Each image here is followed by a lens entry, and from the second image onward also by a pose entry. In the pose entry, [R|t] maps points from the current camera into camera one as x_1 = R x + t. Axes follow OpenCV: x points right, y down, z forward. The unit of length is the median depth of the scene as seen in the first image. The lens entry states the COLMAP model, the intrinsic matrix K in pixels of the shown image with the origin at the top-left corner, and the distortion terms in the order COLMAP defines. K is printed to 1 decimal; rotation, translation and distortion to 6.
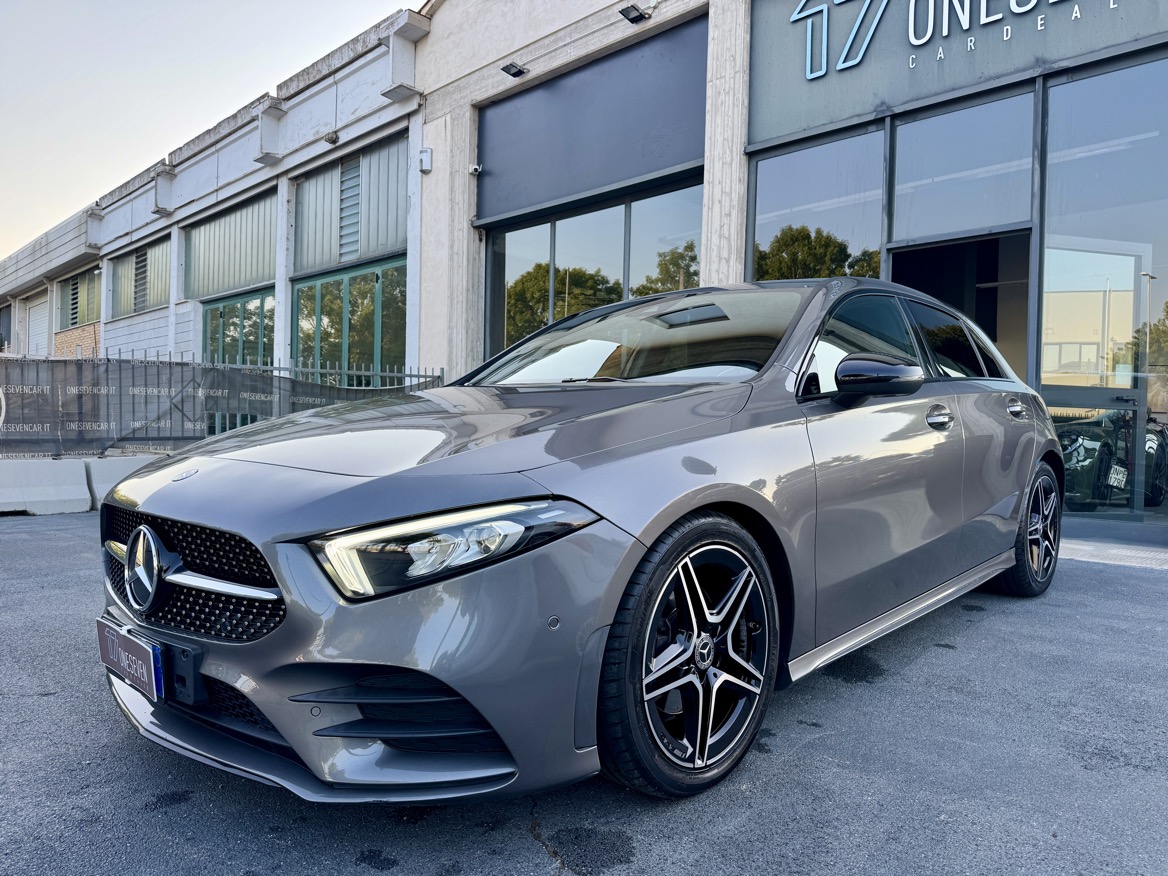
lens RADIAL K [[816.8, 0, 584.7], [0, 816.8, 436.5], [0, 0, 1]] dist [0.006212, -0.008083]
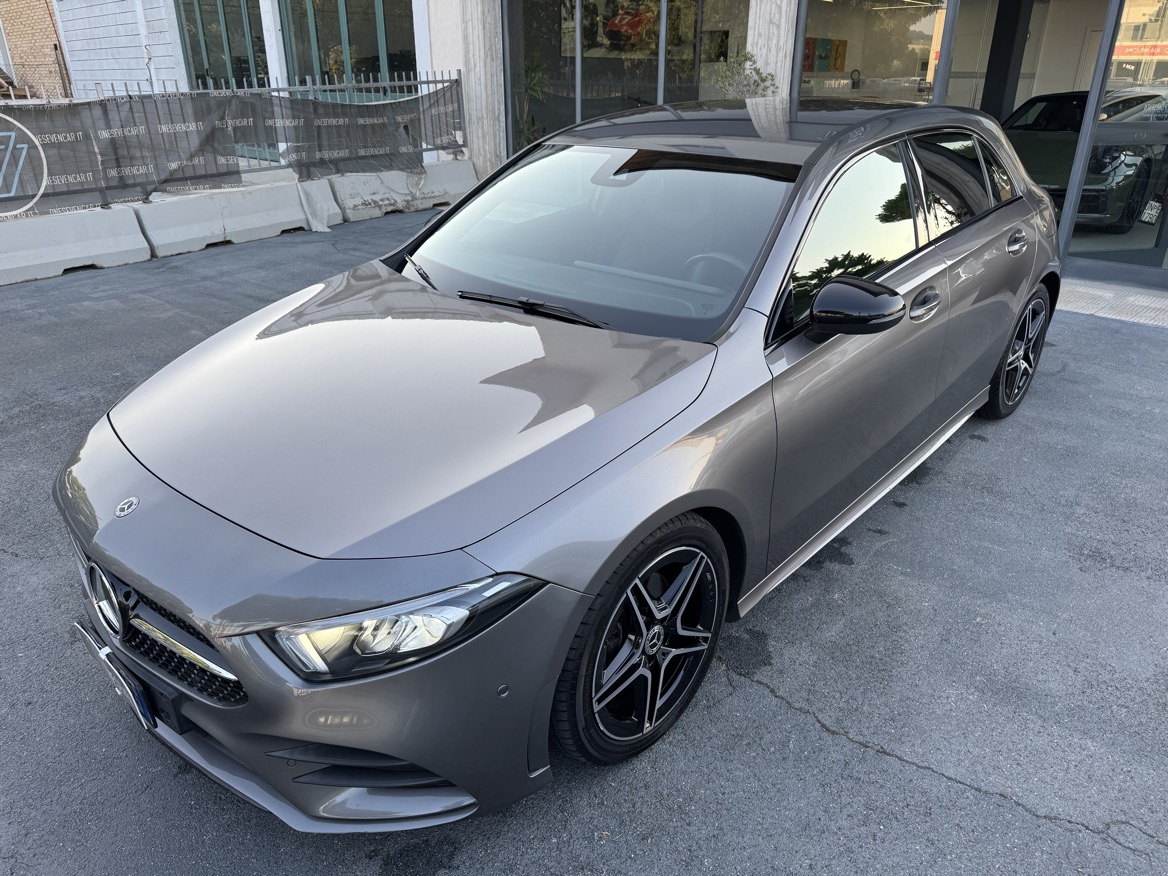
lens RADIAL K [[828.3, 0, 578.0], [0, 828.3, 438.0], [0, 0, 1]] dist [-0.004984, -0.007856]
pose [[0.999822, -0.018872, -0.000160, -0.078698], [0.017349, 0.915705, 0.401476, -0.128406], [-0.007430, -0.401408, 0.915869, -0.059615]]
